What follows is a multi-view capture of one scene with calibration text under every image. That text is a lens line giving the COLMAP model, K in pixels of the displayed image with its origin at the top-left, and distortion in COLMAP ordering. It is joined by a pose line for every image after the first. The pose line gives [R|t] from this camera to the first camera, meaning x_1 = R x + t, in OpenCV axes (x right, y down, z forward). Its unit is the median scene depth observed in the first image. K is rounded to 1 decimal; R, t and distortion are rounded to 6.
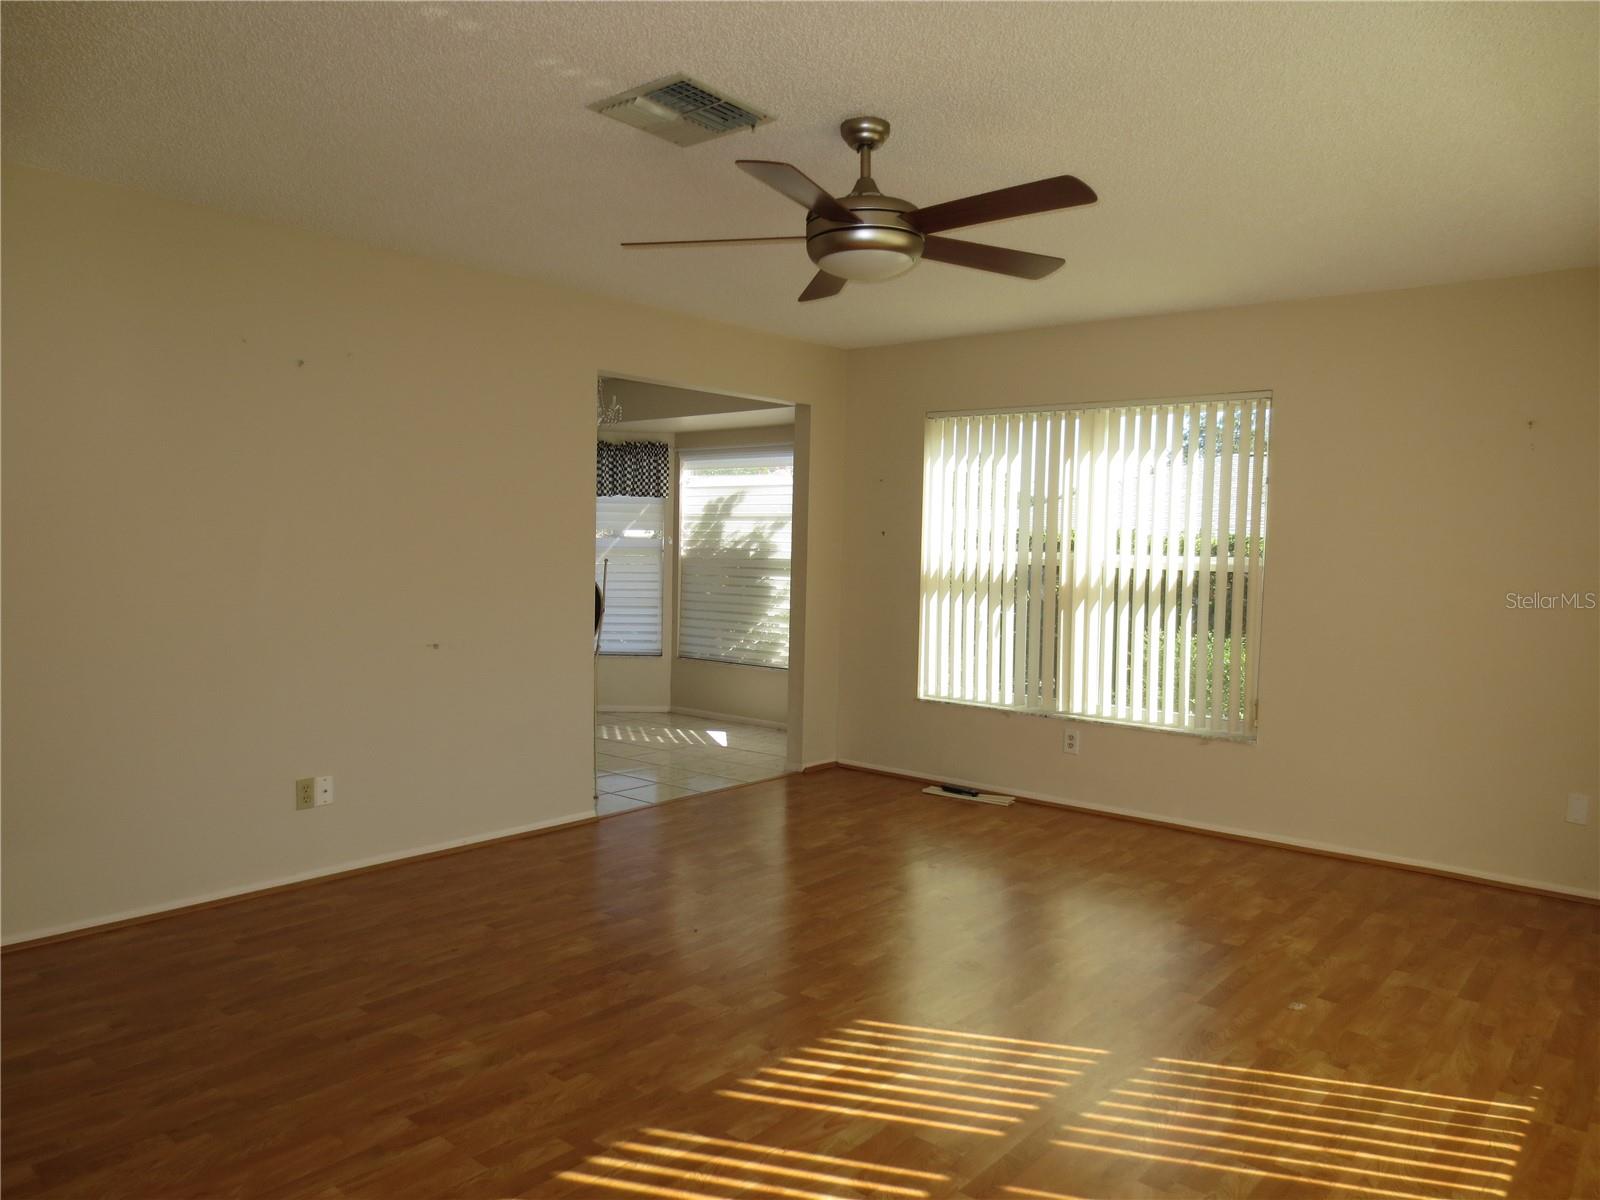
lens RADIAL K [[1132.1, 0, 800.3], [0, 1132.1, 603.5], [0, 0, 1]] dist [-0.035515, 0.008746]
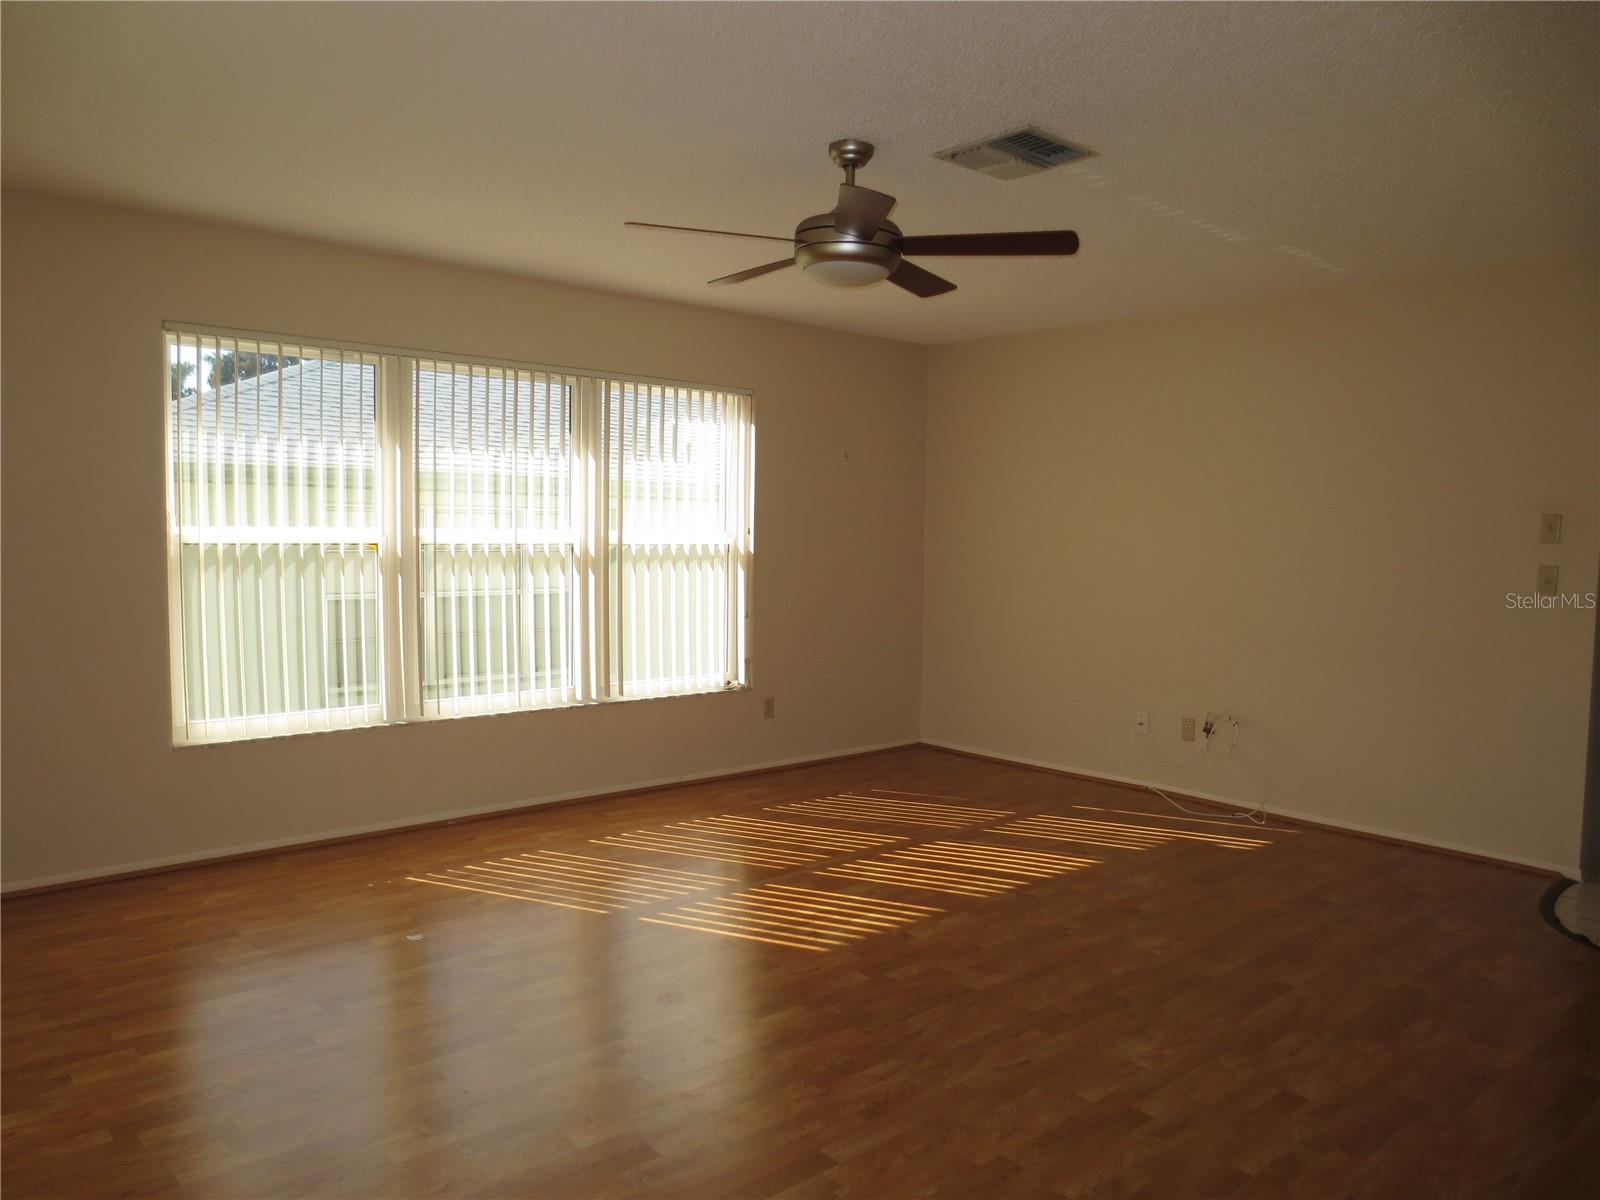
lens RADIAL K [[1132.1, 0, 800.5], [0, 1132.1, 603.0], [0, 0, 1]] dist [-0.035515, 0.008746]
pose [[-0.988153, -0.050776, 0.144830, -0.079145], [-0.032587, 0.991583, 0.125305, -0.128526], [-0.149973, 0.119101, -0.981490, 2.328084]]
